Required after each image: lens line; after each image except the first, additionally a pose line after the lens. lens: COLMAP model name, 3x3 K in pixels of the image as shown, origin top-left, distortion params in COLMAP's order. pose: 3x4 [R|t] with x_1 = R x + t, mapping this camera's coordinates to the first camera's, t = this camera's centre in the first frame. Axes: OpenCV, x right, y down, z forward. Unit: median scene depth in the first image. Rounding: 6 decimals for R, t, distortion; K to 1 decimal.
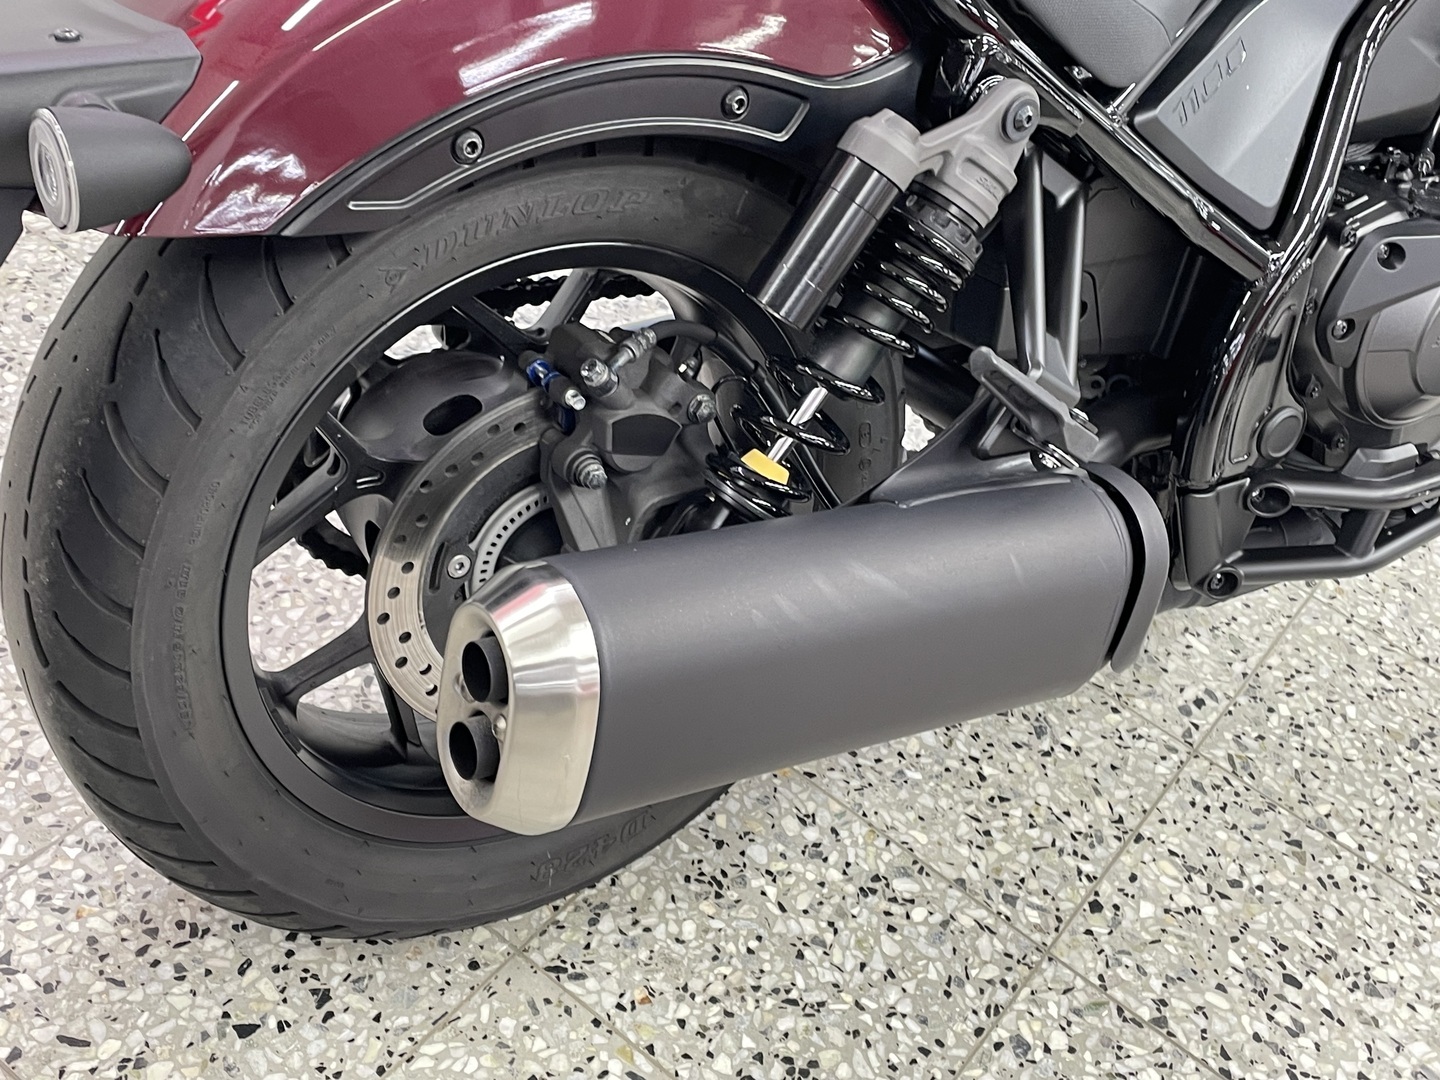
lens RADIAL K [[1777.8, 0, 682.1], [0, 1777.8, 526.3], [0, 0, 1]] dist [0.059611, 0.000000]
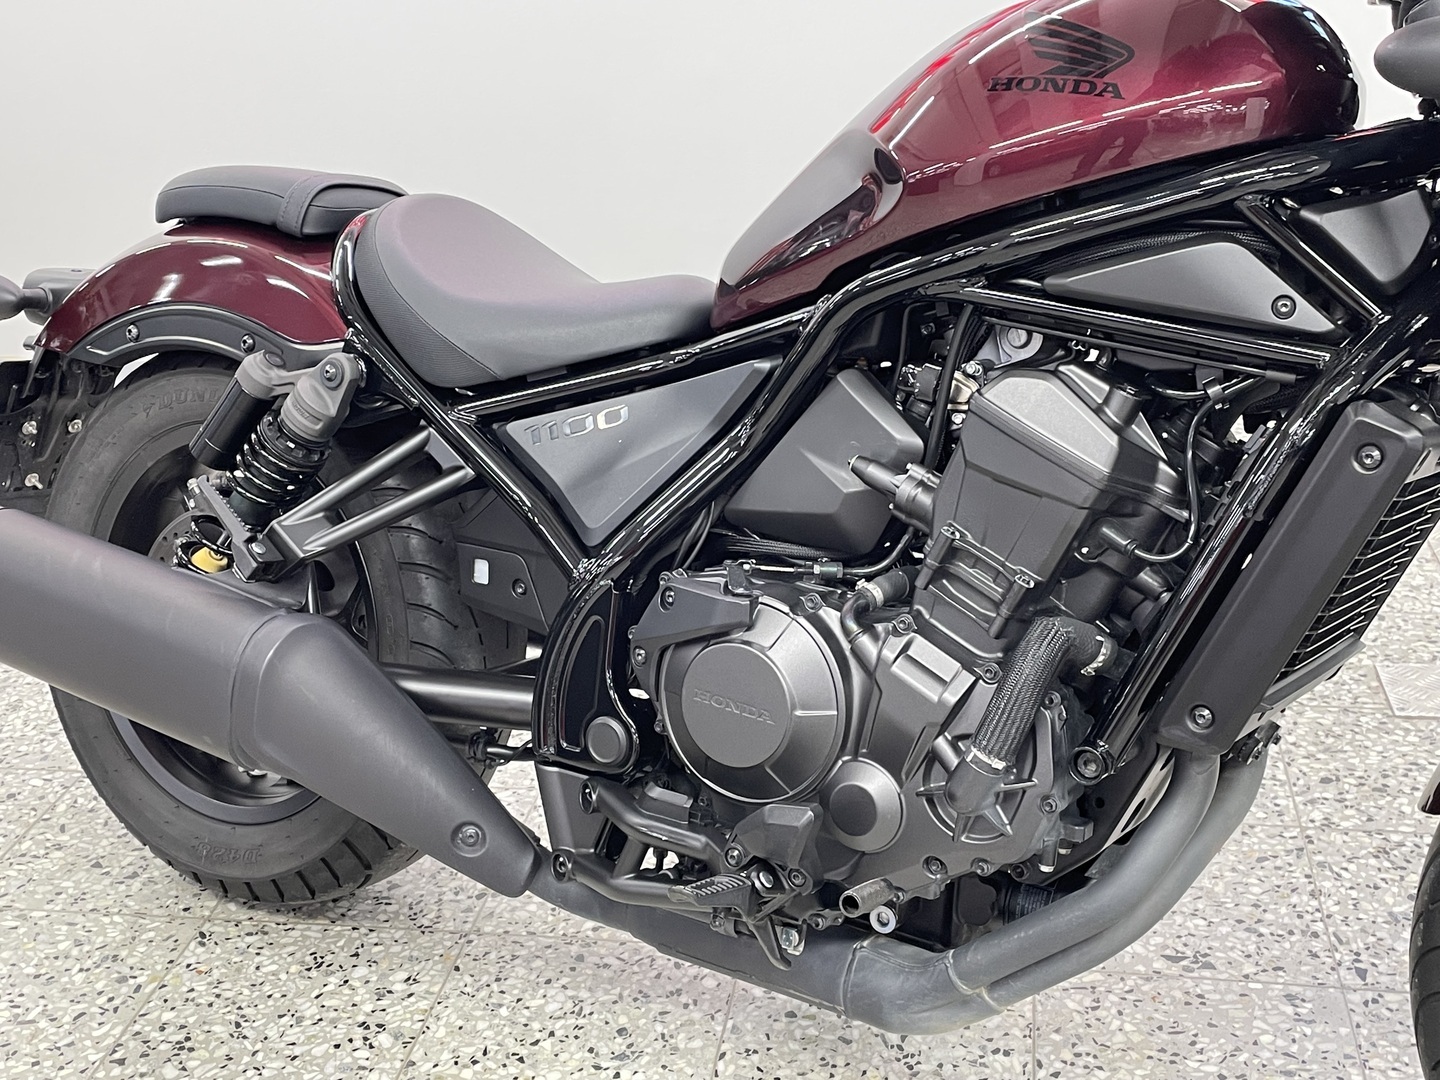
lens RADIAL K [[1777.8, 0, 725.0], [0, 1777.8, 539.3], [0, 0, 1]] dist [0.059611, 0.000000]
pose [[0.438913, 0.115570, -0.891066, 1.293148], [-0.493417, 0.859791, -0.131529, -0.048593], [0.750930, 0.497397, 0.434397, 0.472448]]
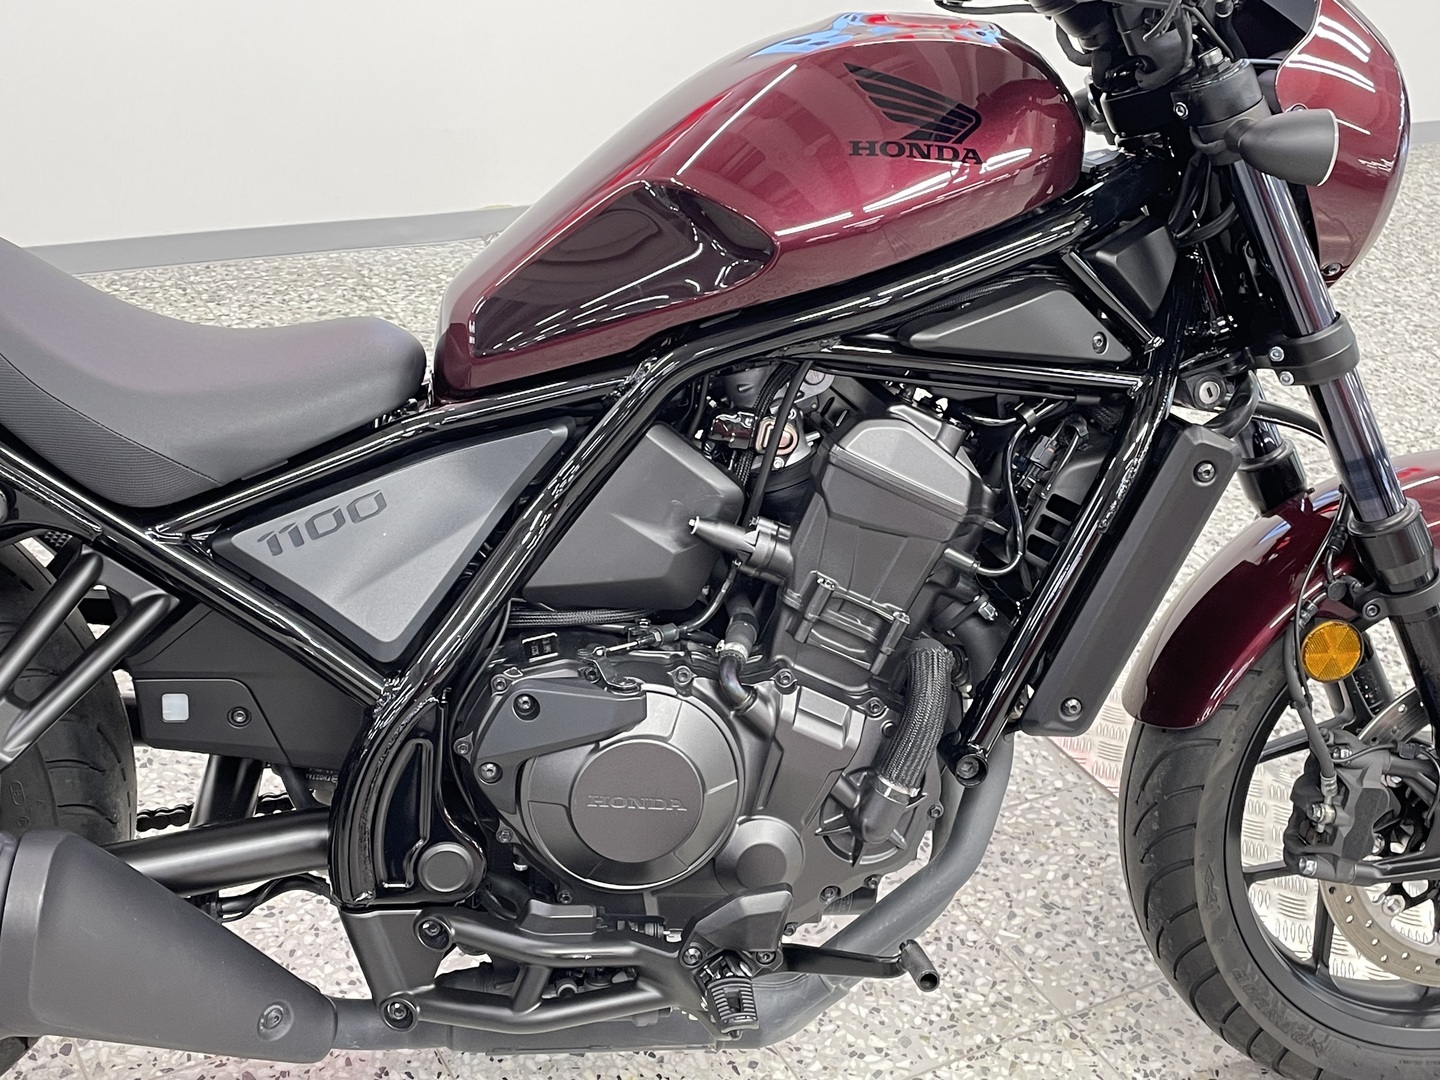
lens RADIAL K [[1777.8, 0, 752.5], [0, 1777.8, 535.5], [0, 0, 1]] dist [0.059611, 0.000000]
pose [[0.919149, 0.090384, -0.383401, 0.827476], [-0.194283, 0.950717, -0.241641, -0.019849], [0.342665, 0.296593, 0.891411, 0.087328]]
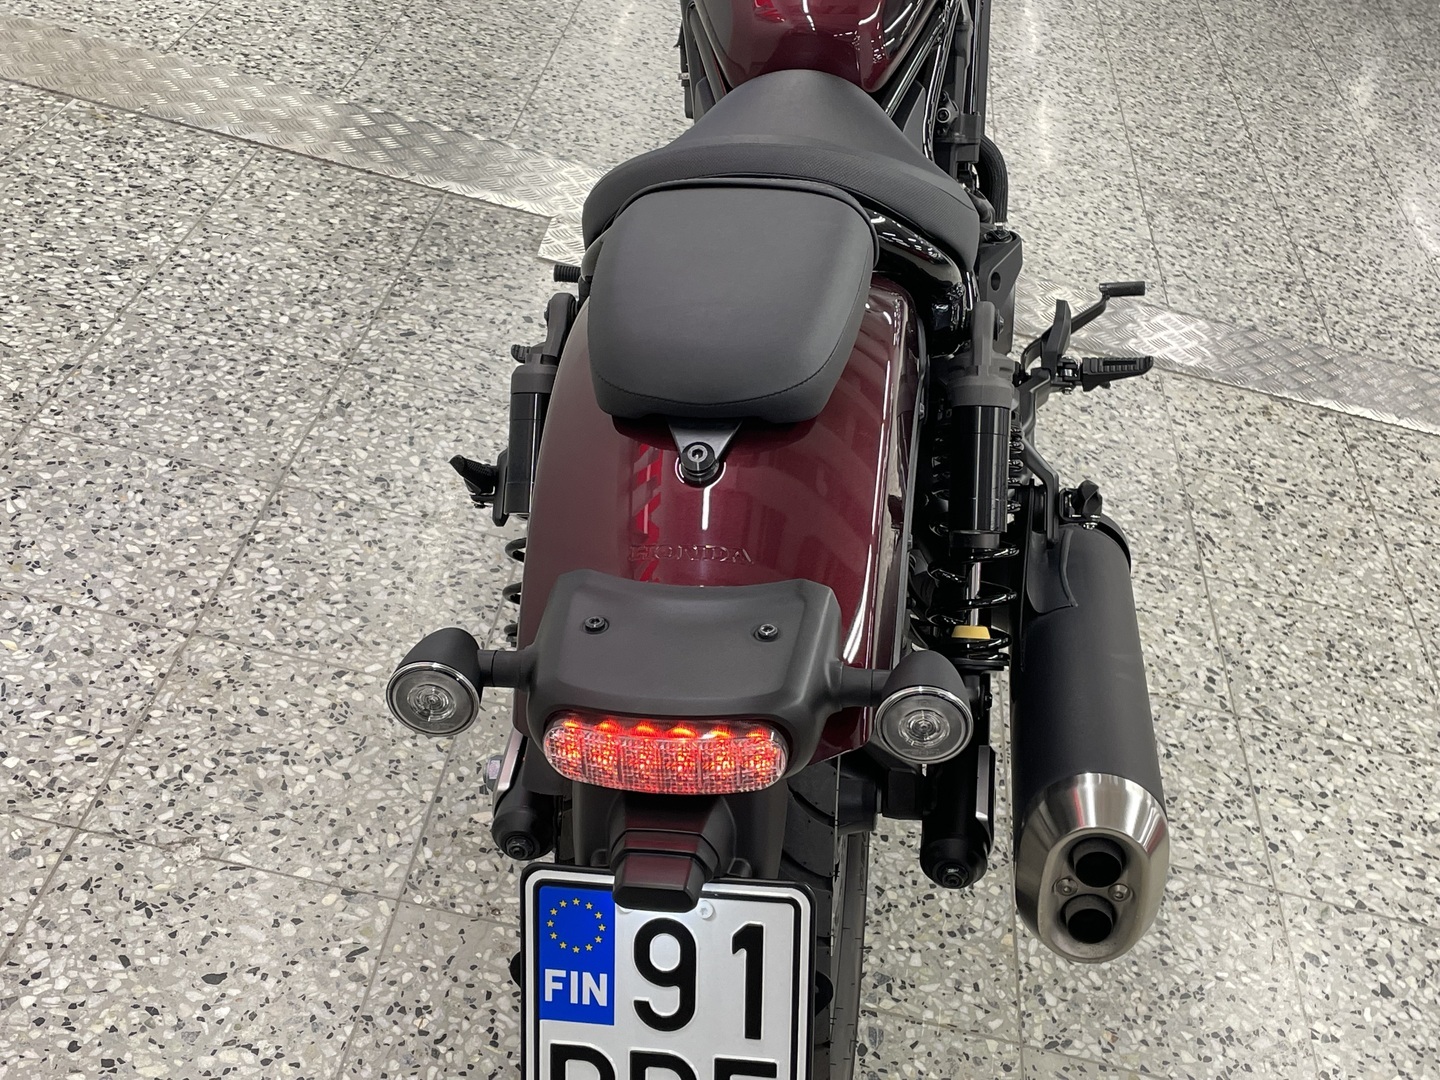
lens RADIAL K [[1777.8, 0, 722.5], [0, 1777.8, 532.5], [0, 0, 1]] dist [0.059611, 0.000000]
pose [[0.863985, -0.306825, 0.399234, -0.625081], [0.311359, 0.948683, 0.055282, -0.230061], [-0.395709, 0.076543, 0.915181, -0.112358]]
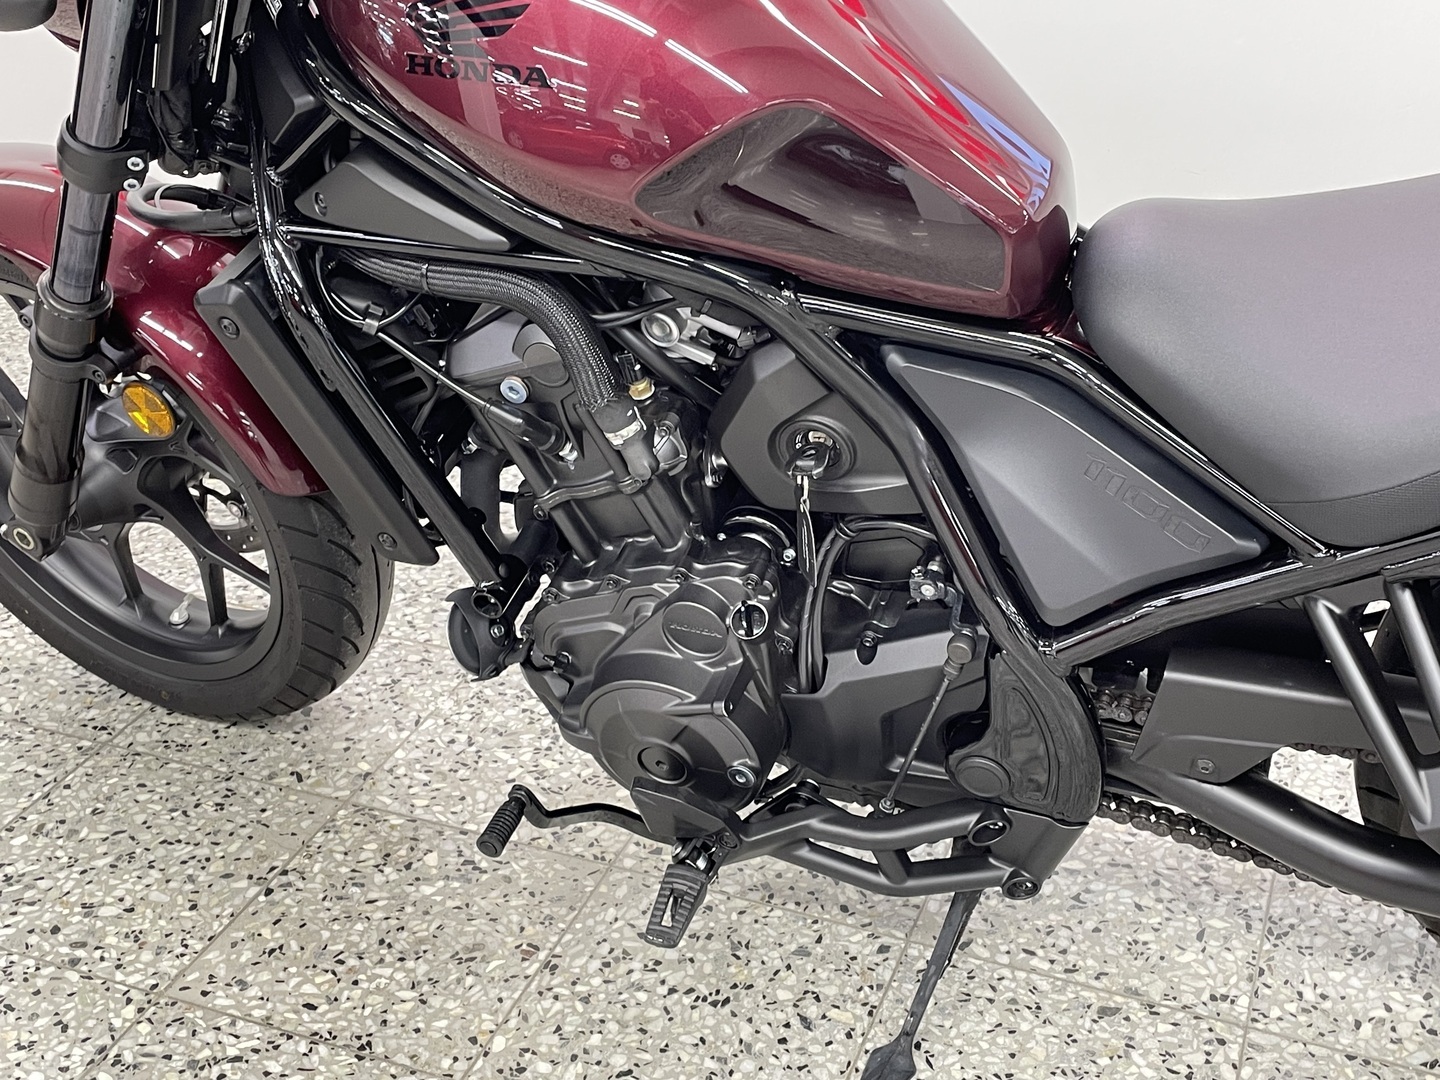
lens RADIAL K [[1777.8, 0, 725.4], [0, 1777.8, 509.0], [0, 0, 1]] dist [0.059611, 0.000000]
pose [[0.255662, 0.243506, -0.935597, 0.808105], [-0.600512, 0.798420, 0.043707, -0.392163], [0.757643, 0.550663, 0.350354, 0.698551]]
